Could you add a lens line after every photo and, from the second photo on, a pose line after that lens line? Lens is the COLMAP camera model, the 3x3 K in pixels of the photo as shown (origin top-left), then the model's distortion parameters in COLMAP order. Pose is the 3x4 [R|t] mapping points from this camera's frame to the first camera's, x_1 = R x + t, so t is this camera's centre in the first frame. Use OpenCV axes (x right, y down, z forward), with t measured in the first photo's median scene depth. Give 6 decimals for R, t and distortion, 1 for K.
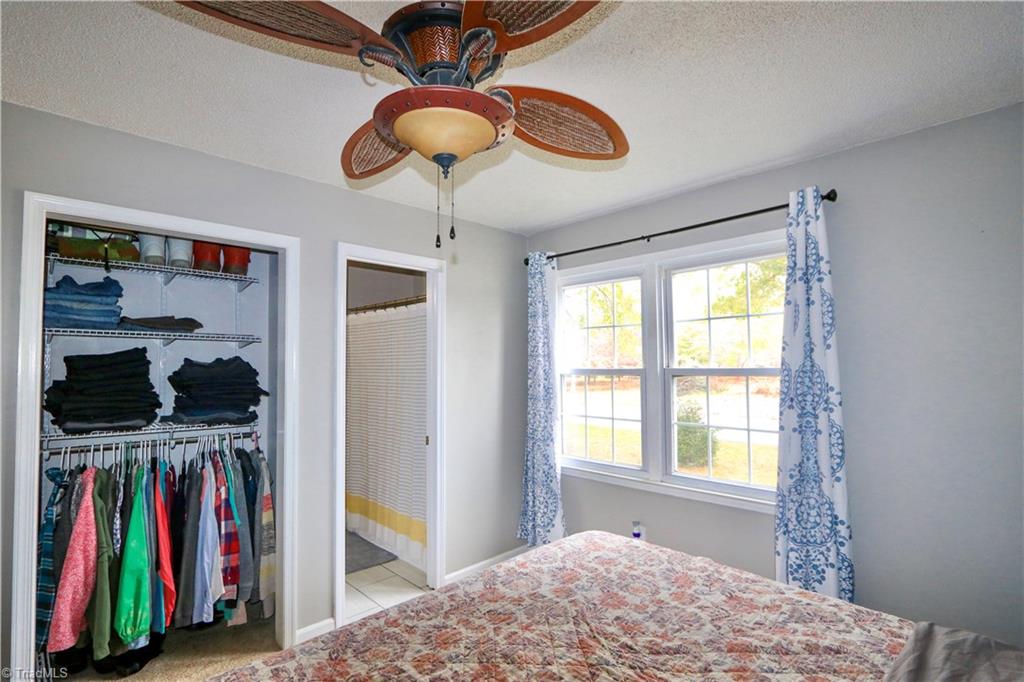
lens RADIAL K [[478.5, 0, 508.3], [0, 478.5, 352.6], [0, 0, 1]] dist [0.000202, -0.000009]
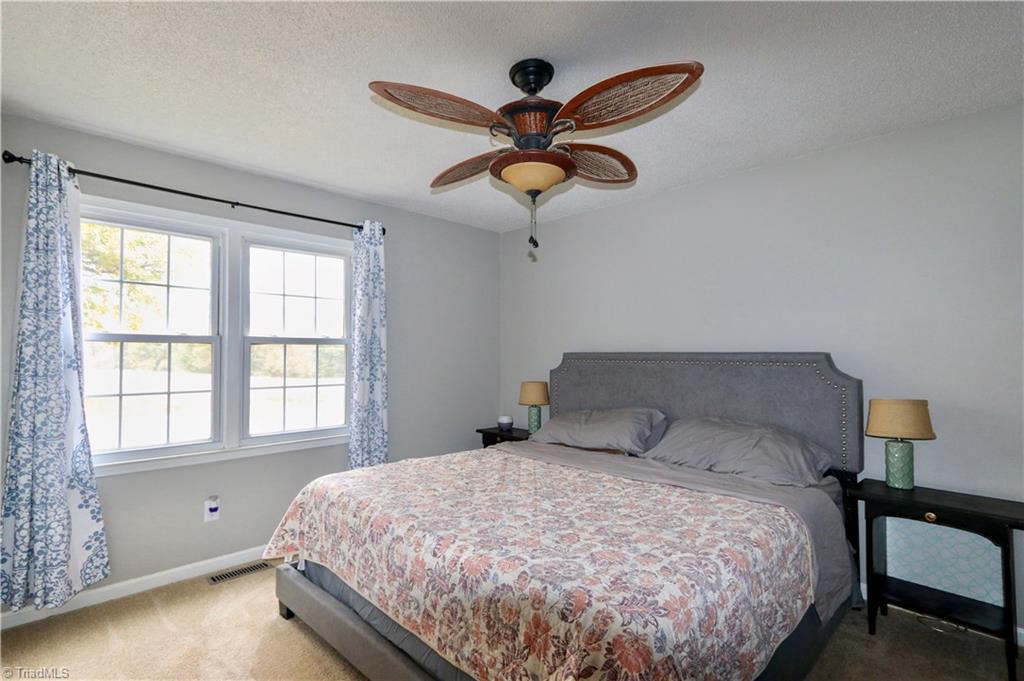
lens RADIAL K [[471.3, 0, 506.6], [0, 471.3, 345.2], [0, 0, 1]] dist [0.005736, 0.000488]
pose [[0.016595, 0.017317, 0.999712, -0.673925], [-0.033906, 0.999285, -0.016747, 0.049365], [-0.999287, -0.033618, 0.017170, 0.411557]]
